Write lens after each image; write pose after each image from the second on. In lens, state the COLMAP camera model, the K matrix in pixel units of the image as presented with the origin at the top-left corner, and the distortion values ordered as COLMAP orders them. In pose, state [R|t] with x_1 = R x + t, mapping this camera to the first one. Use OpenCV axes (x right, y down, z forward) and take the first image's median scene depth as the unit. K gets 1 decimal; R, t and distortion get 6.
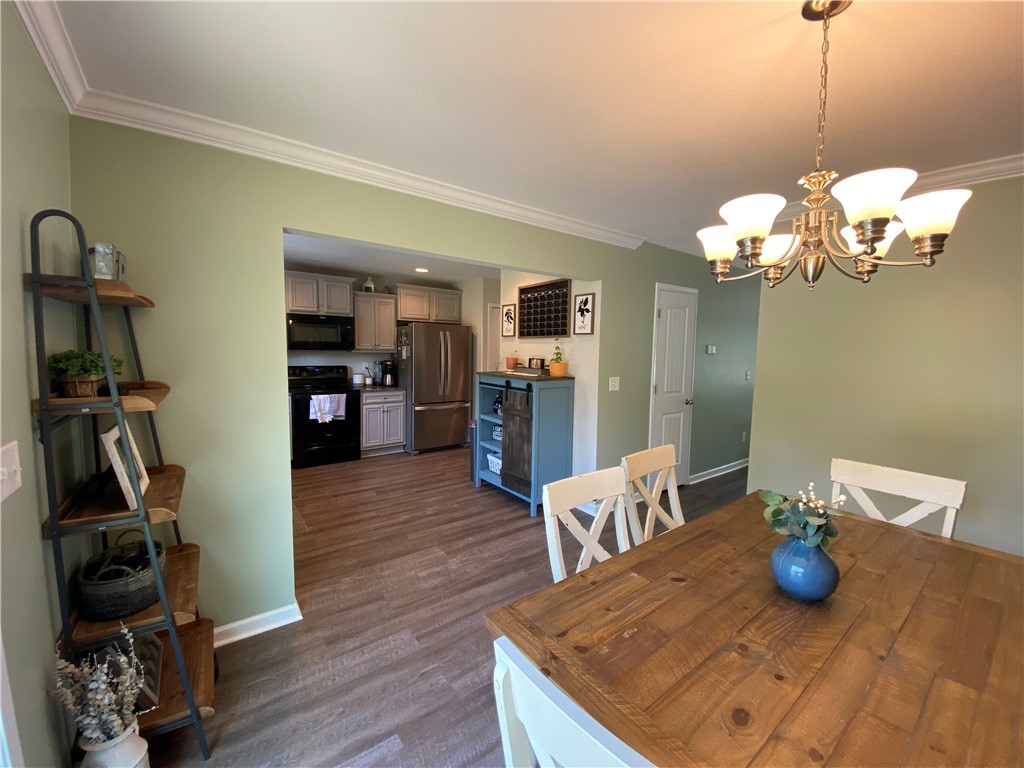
lens RADIAL K [[415.6, 0, 512.0], [0, 415.6, 384.0], [0, 0, 1]] dist [0.029507, -0.022838]
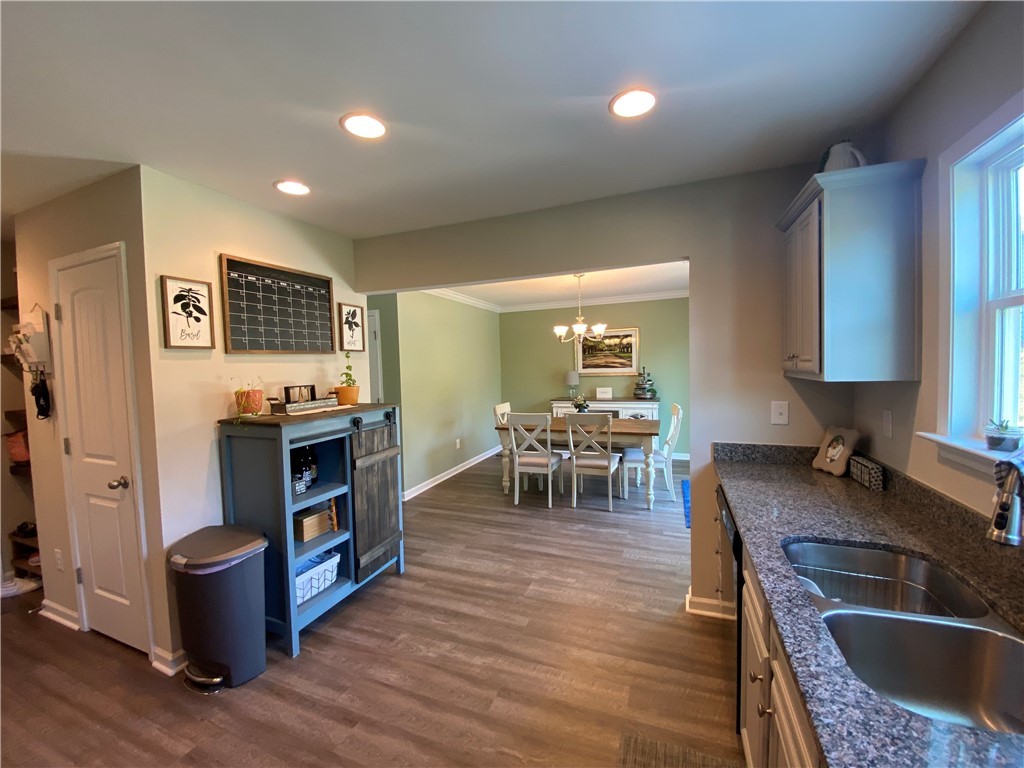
lens RADIAL K [[415.6, 0, 512.0], [0, 415.6, 384.0], [0, 0, 1]] dist [0.029507, -0.022838]
pose [[-0.532107, -0.041757, 0.845647, -0.744132], [0.096240, 0.989327, 0.109409, -0.116115], [-0.841190, 0.139602, -0.522409, 1.198130]]
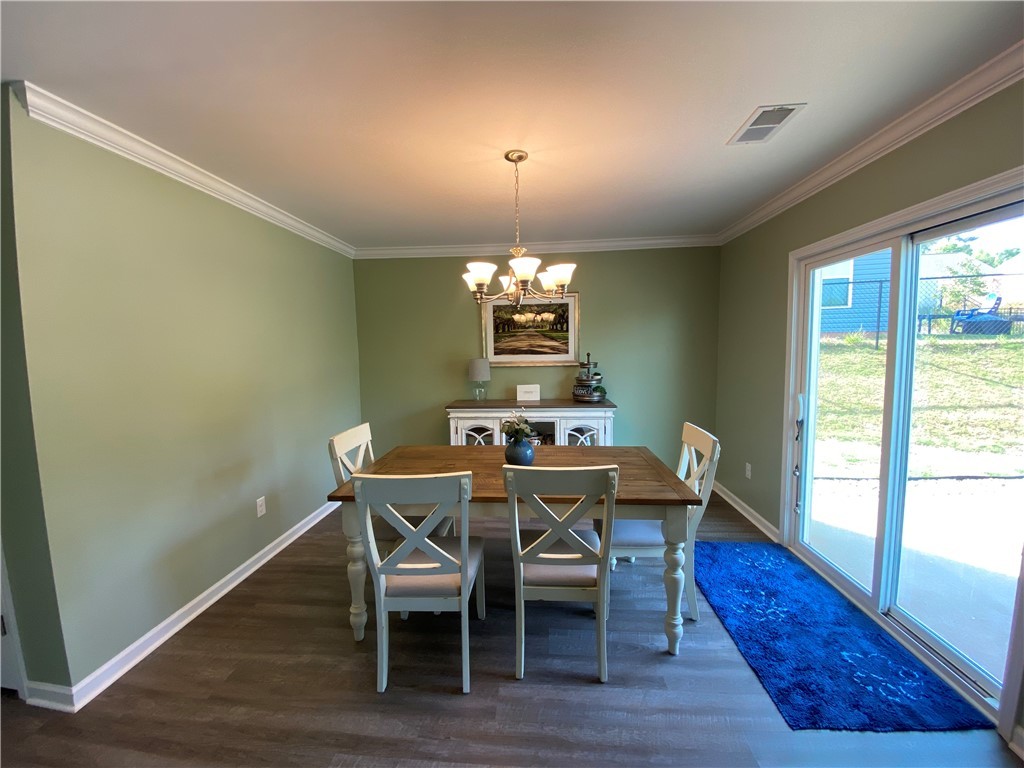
lens RADIAL K [[415.6, 0, 512.0], [0, 415.6, 384.0], [0, 0, 1]] dist [0.029507, -0.022838]
pose [[-0.755303, -0.066001, 0.652044, -0.169057], [0.061928, 0.983277, 0.171263, -0.069657], [-0.652444, 0.169735, -0.738585, 0.816106]]
